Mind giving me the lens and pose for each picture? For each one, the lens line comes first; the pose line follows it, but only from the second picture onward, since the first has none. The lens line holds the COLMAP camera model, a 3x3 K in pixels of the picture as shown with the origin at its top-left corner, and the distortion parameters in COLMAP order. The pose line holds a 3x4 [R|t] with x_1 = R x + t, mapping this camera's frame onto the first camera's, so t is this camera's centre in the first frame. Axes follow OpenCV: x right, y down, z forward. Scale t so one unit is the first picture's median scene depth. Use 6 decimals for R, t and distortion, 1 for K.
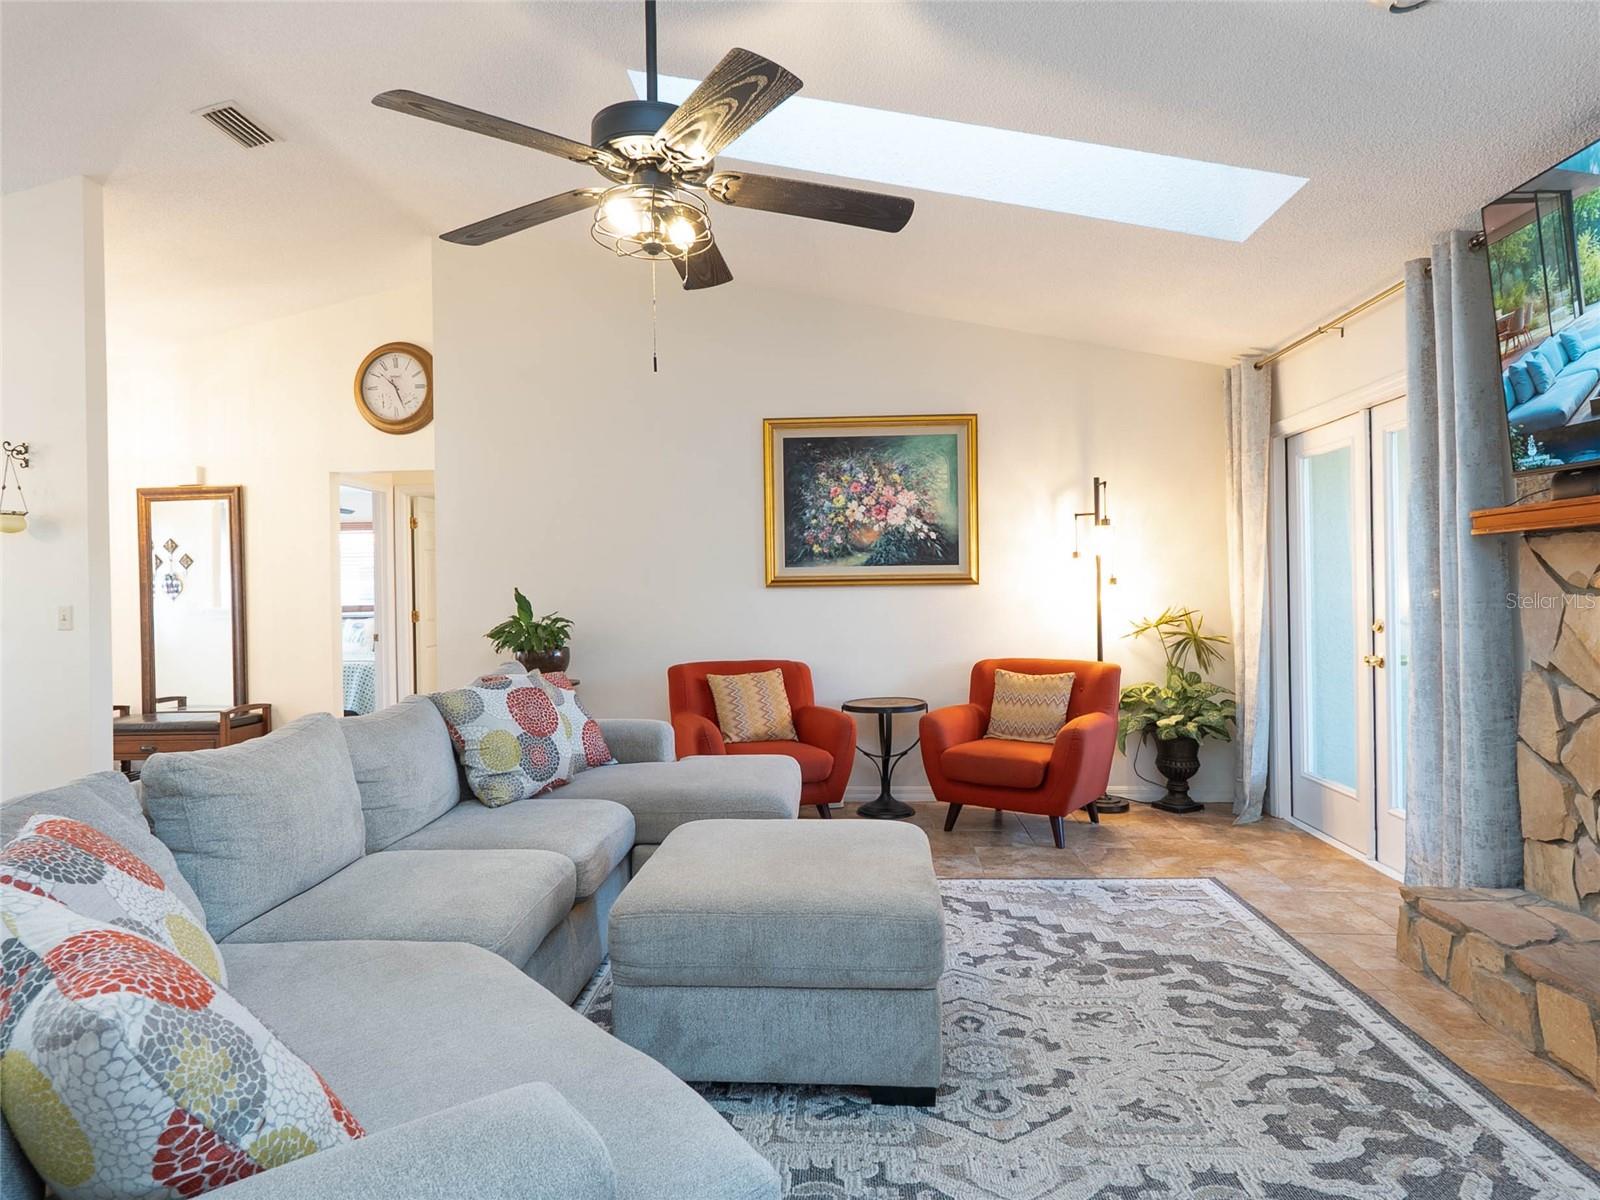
lens RADIAL K [[920.8, 0, 805.8], [0, 920.8, 591.2], [0, 0, 1]] dist [-0.005585, 0.000429]
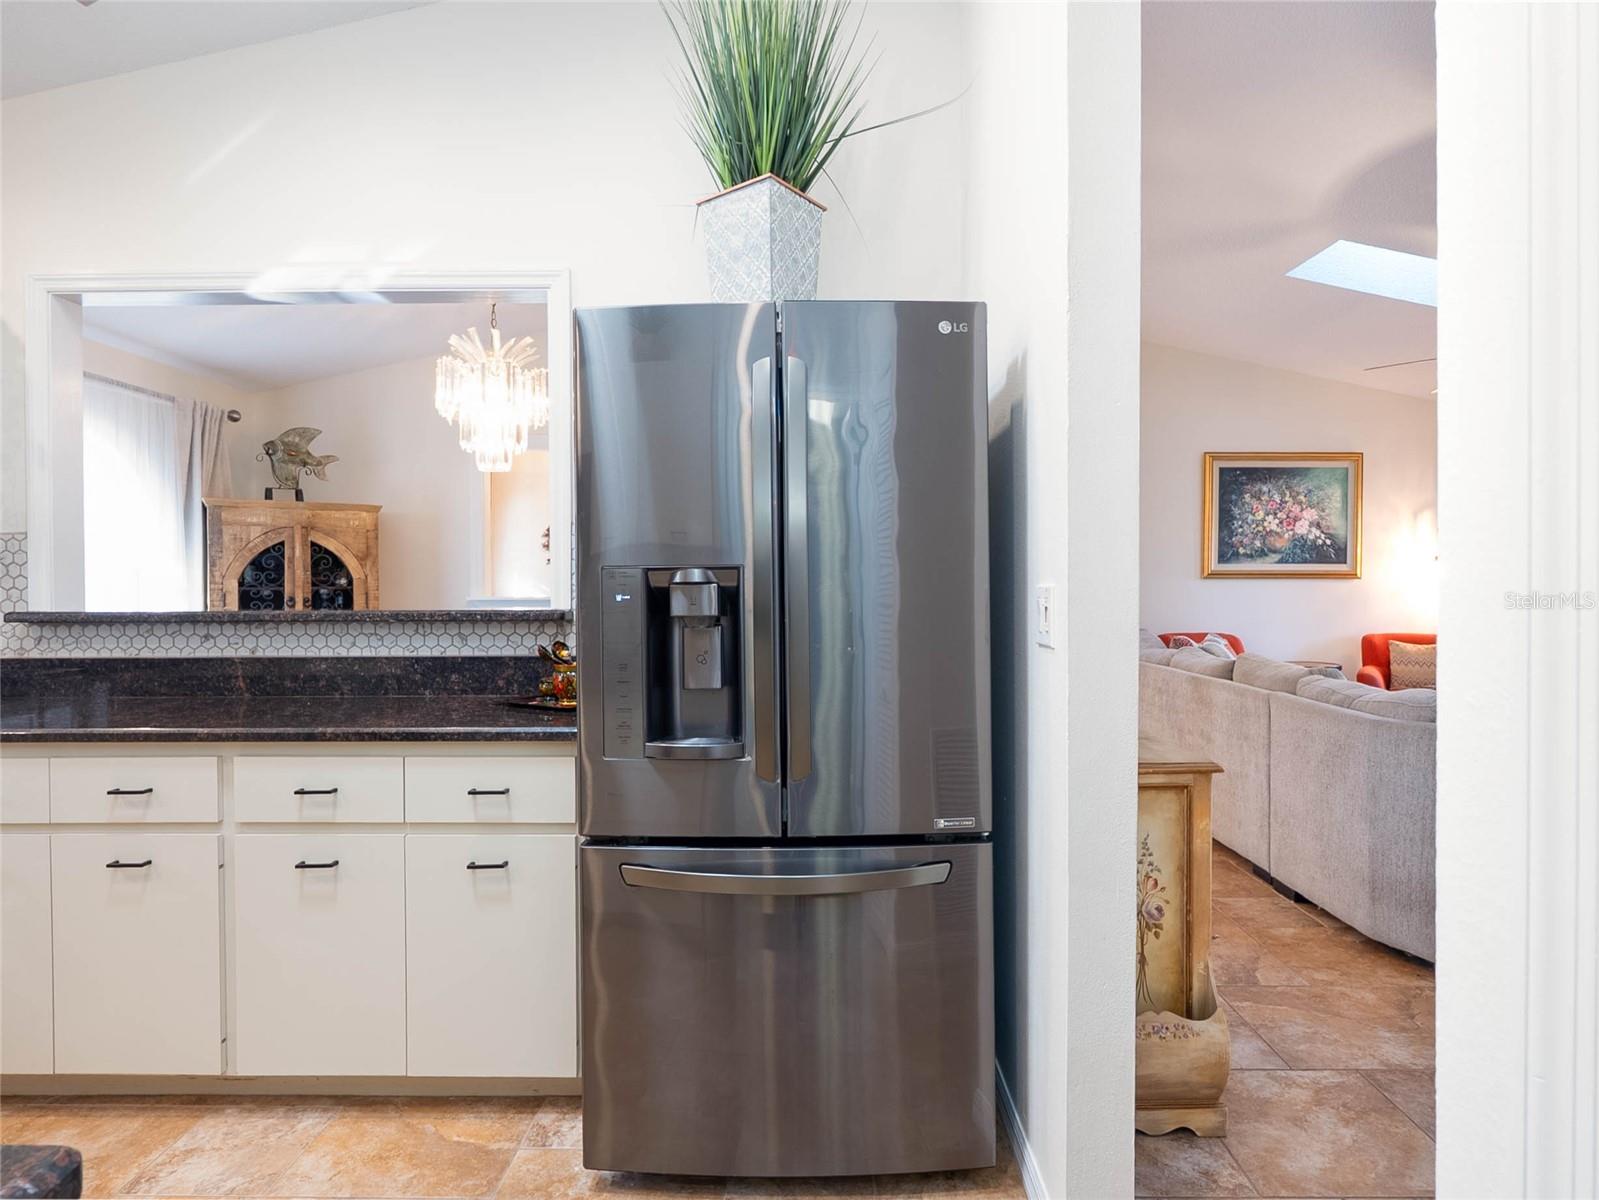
lens RADIAL K [[899.8, 0, 806.8], [0, 899.8, 596.3], [0, 0, 1]] dist [-0.009543, 0.002251]
pose [[0.998548, 0.013560, 0.052131, -1.236652], [-0.014383, 0.999777, 0.015450, 0.017129], [-0.051910, -0.016177, 0.998521, -0.488217]]
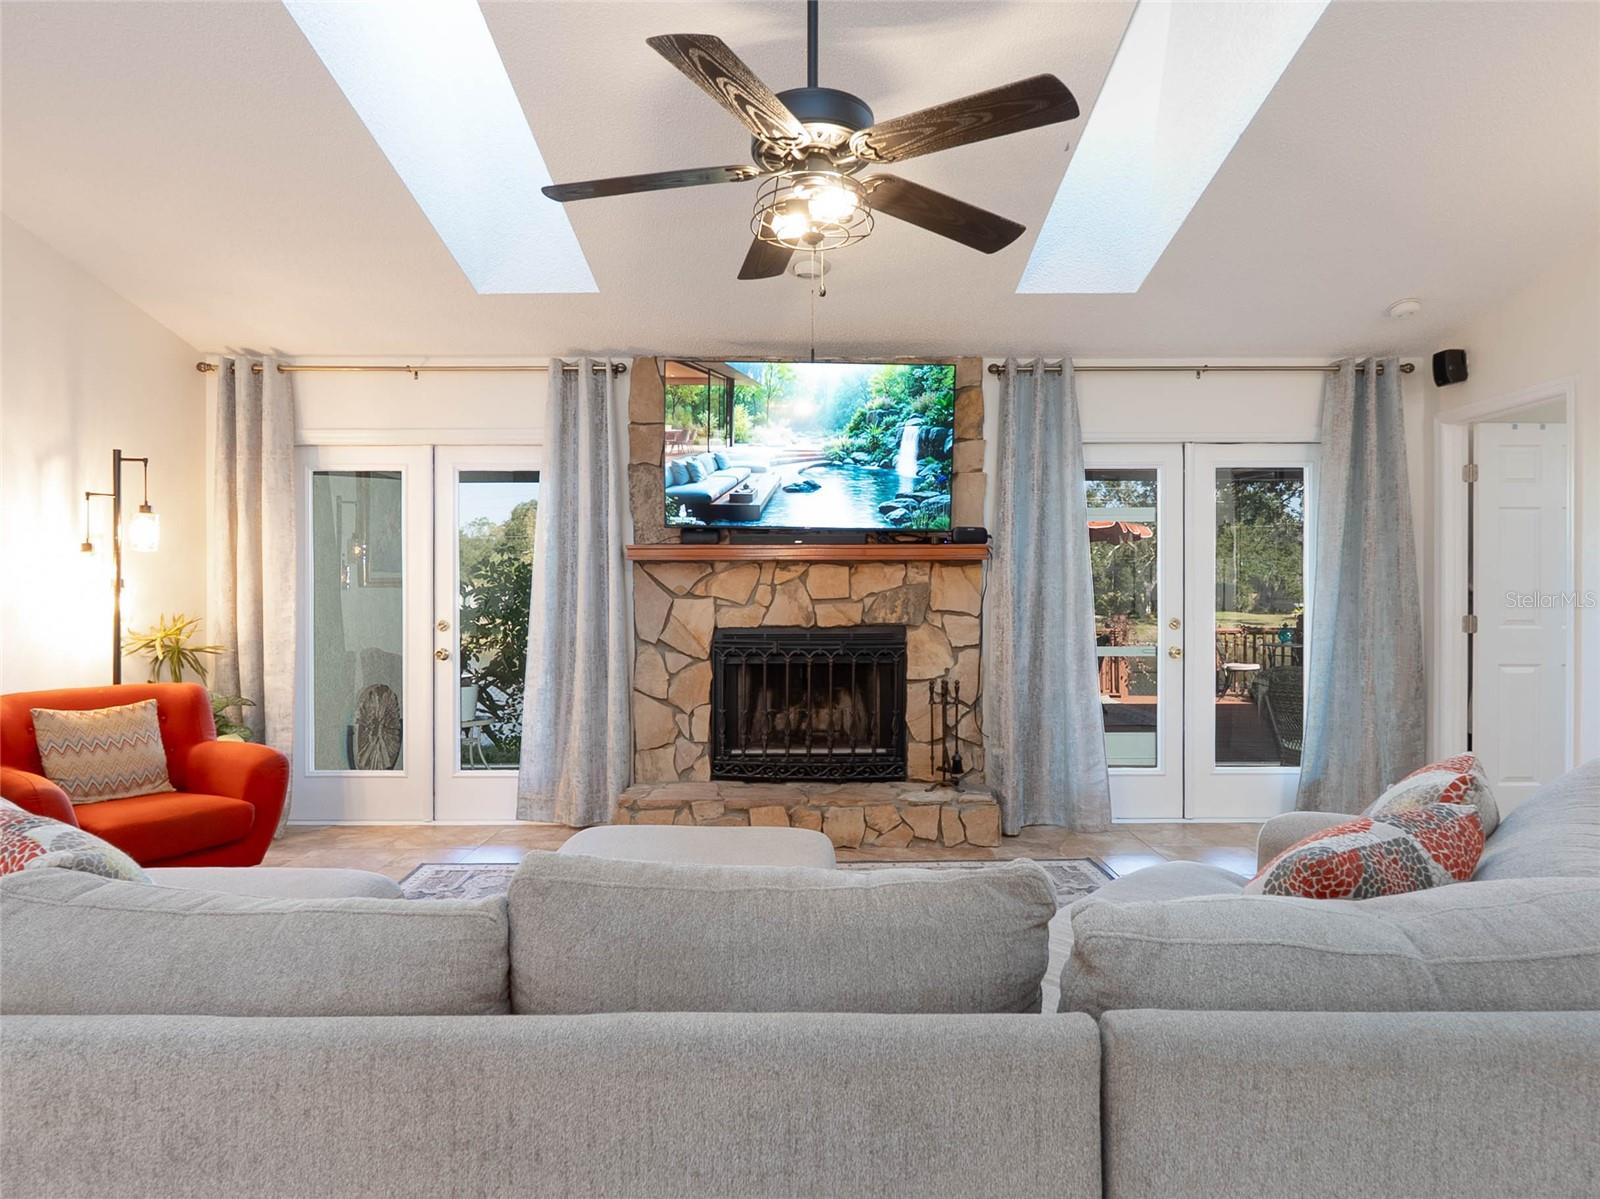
lens RADIAL K [[920.8, 0, 805.2], [0, 920.8, 591.1], [0, 0, 1]] dist [-0.005585, 0.000429]
pose [[-0.053698, 0.014556, 0.998451, -0.843370], [0.000574, 0.999894, -0.014546, 0.013673], [-0.998557, -0.000208, -0.053700, 0.792684]]
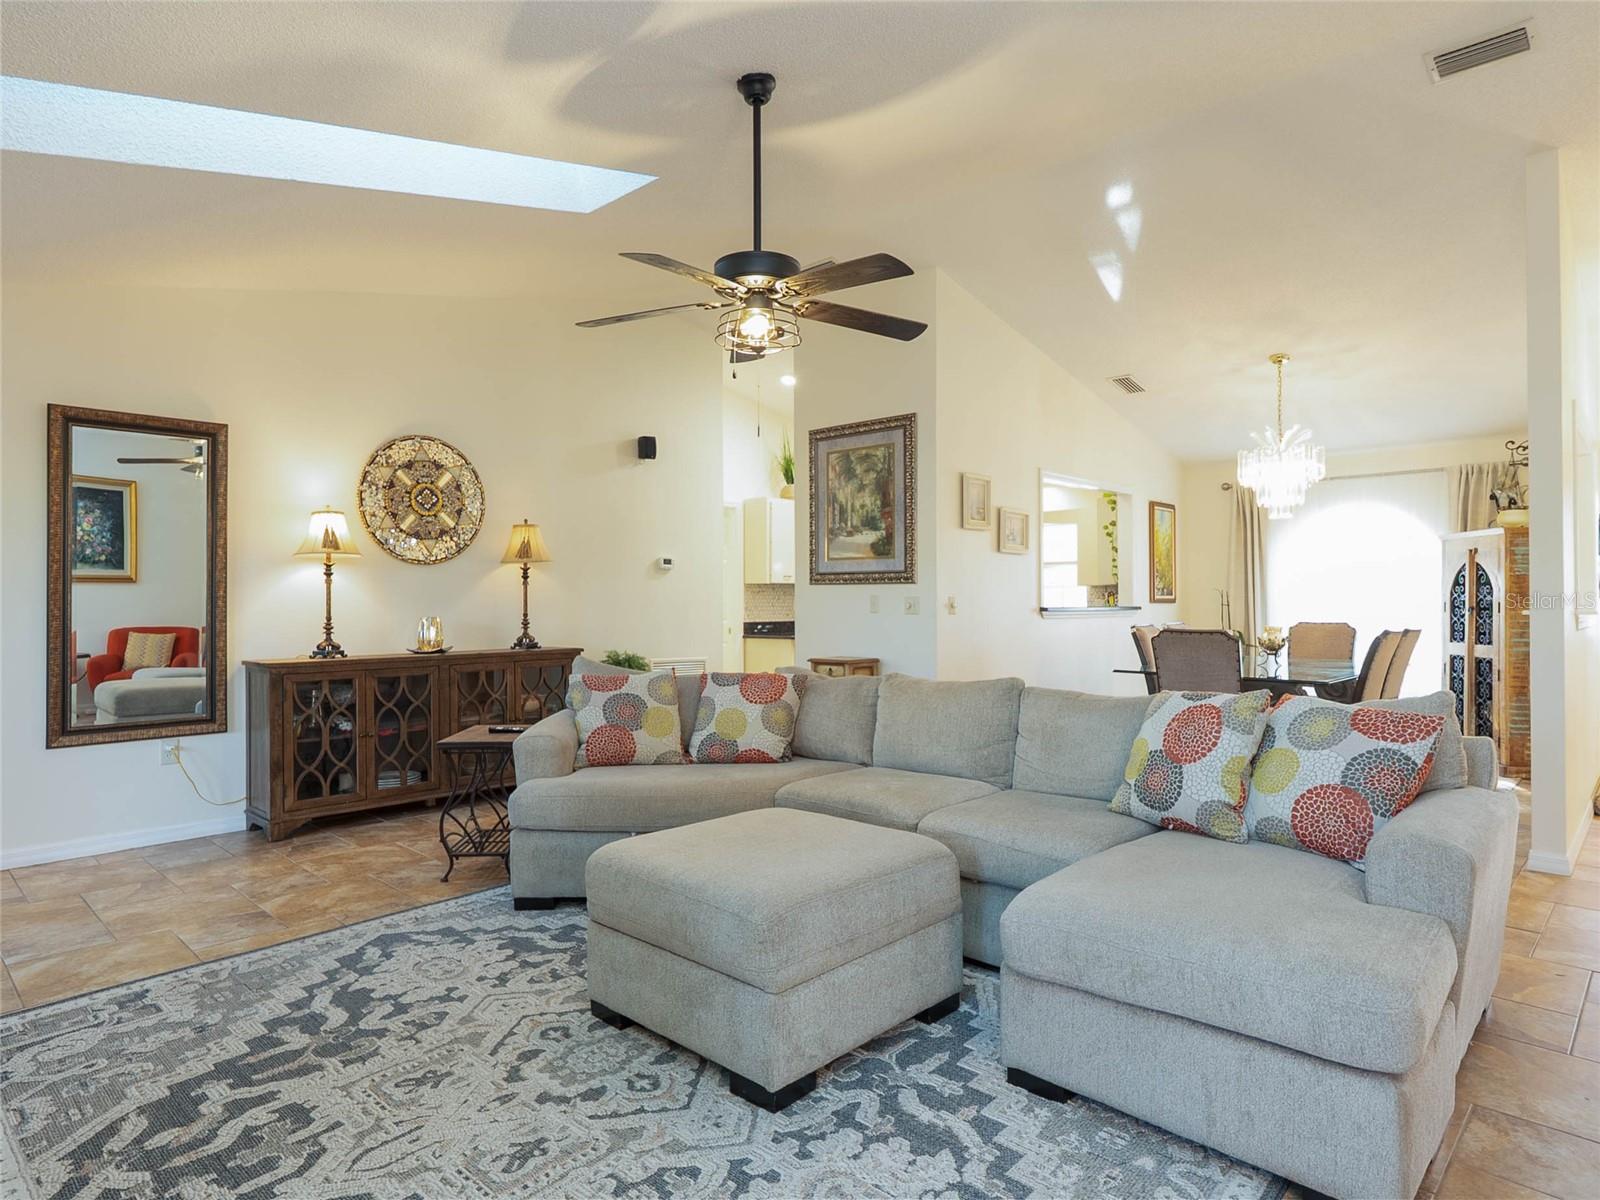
lens RADIAL K [[920.8, 0, 807.5], [0, 920.8, 588.6], [0, 0, 1]] dist [-0.005585, 0.000429]
pose [[-0.642133, 0.008410, -0.766547, 0.649919], [0.013823, 0.999904, -0.000609, -0.004150], [0.766469, -0.010987, -0.642188, 1.466029]]
